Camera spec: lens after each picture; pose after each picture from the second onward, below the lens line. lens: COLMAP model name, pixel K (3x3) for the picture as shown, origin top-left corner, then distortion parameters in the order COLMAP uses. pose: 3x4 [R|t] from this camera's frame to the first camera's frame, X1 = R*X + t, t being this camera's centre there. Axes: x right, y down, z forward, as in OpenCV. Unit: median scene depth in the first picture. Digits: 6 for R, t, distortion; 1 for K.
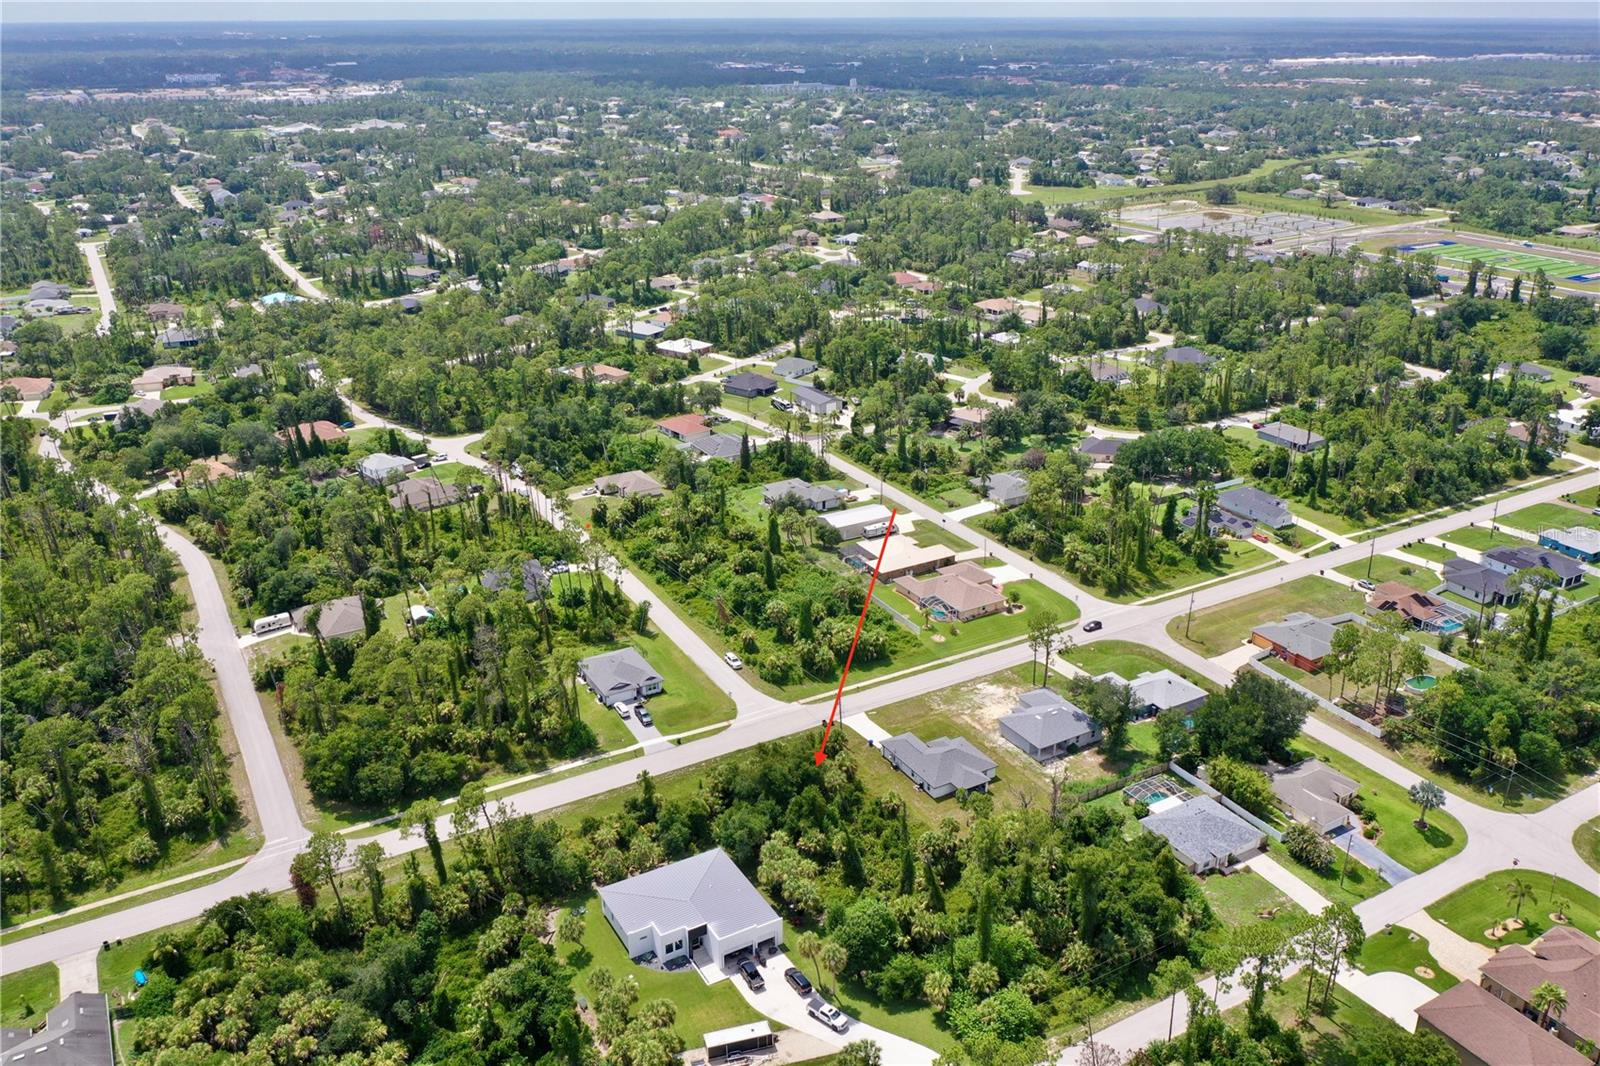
lens RADIAL K [[1264.8, 0, 800.9], [0, 1264.8, 529.3], [0, 0, 1]] dist [-0.005404, 0.002239]
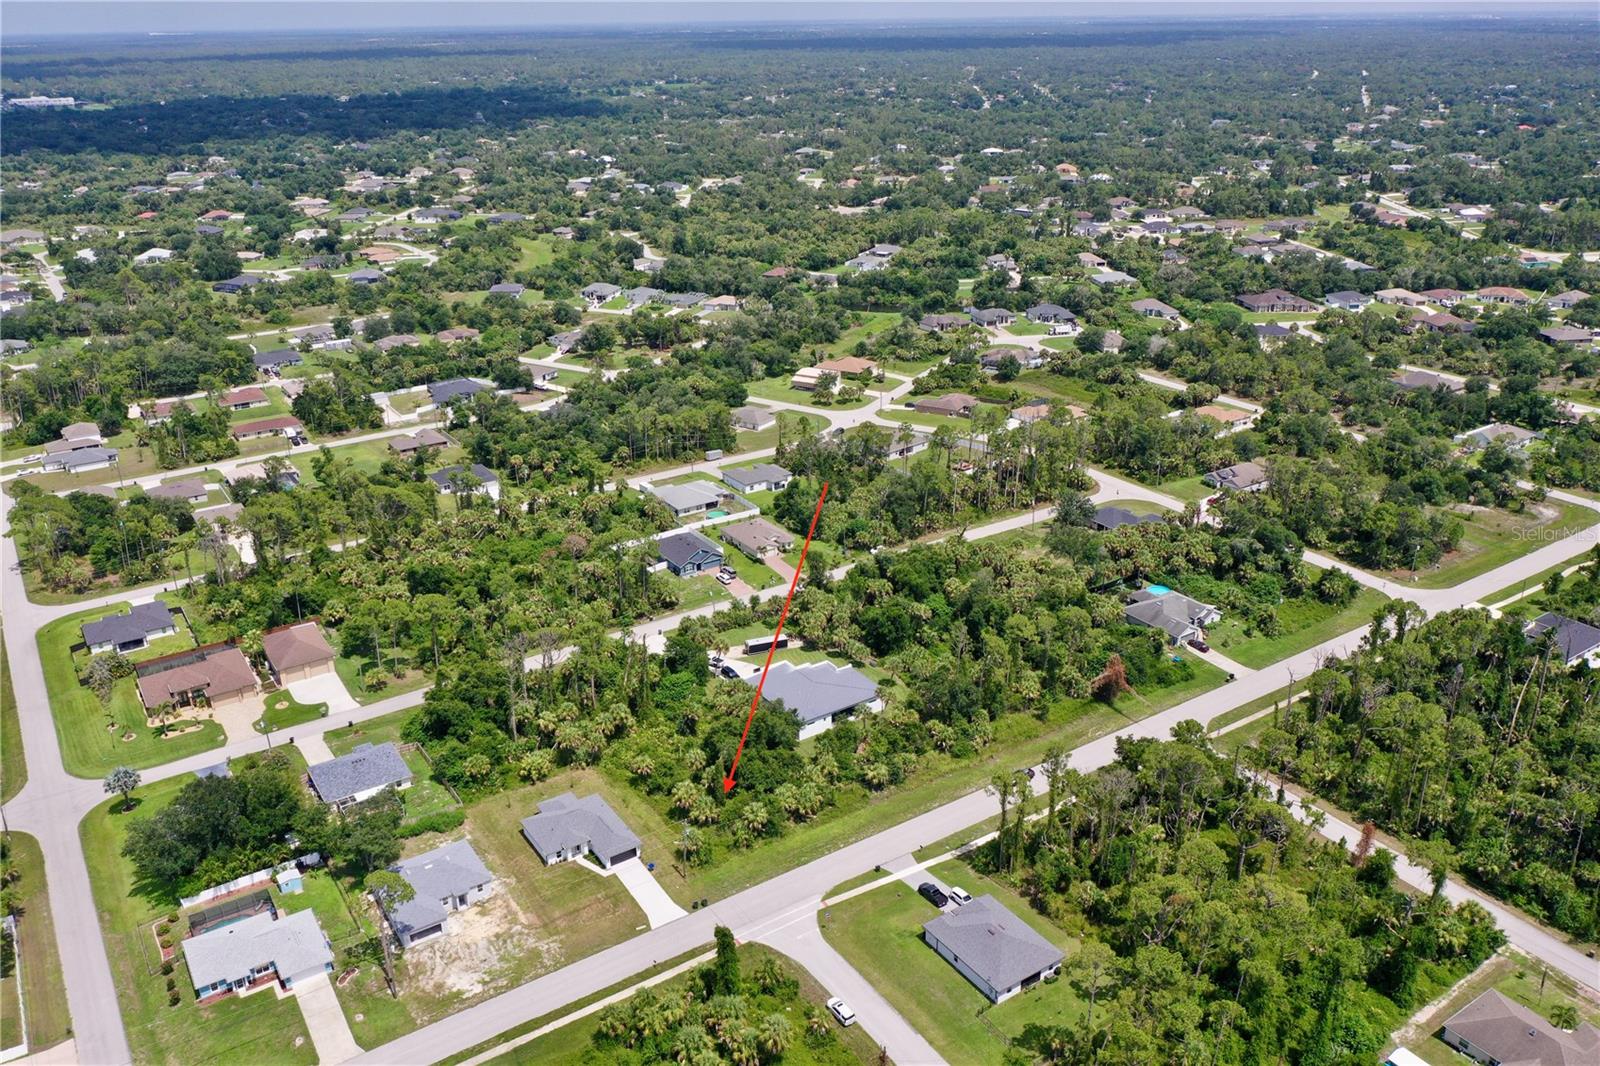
lens RADIAL K [[1264.8, 0, 800.9], [0, 1264.8, 529.3], [0, 0, 1]] dist [-0.005404, 0.002239]
pose [[-0.997757, 0.039880, -0.053772, -0.007344], [-0.009497, 0.710766, 0.703365, -0.495748], [0.066269, 0.702297, -0.708792, 1.209957]]
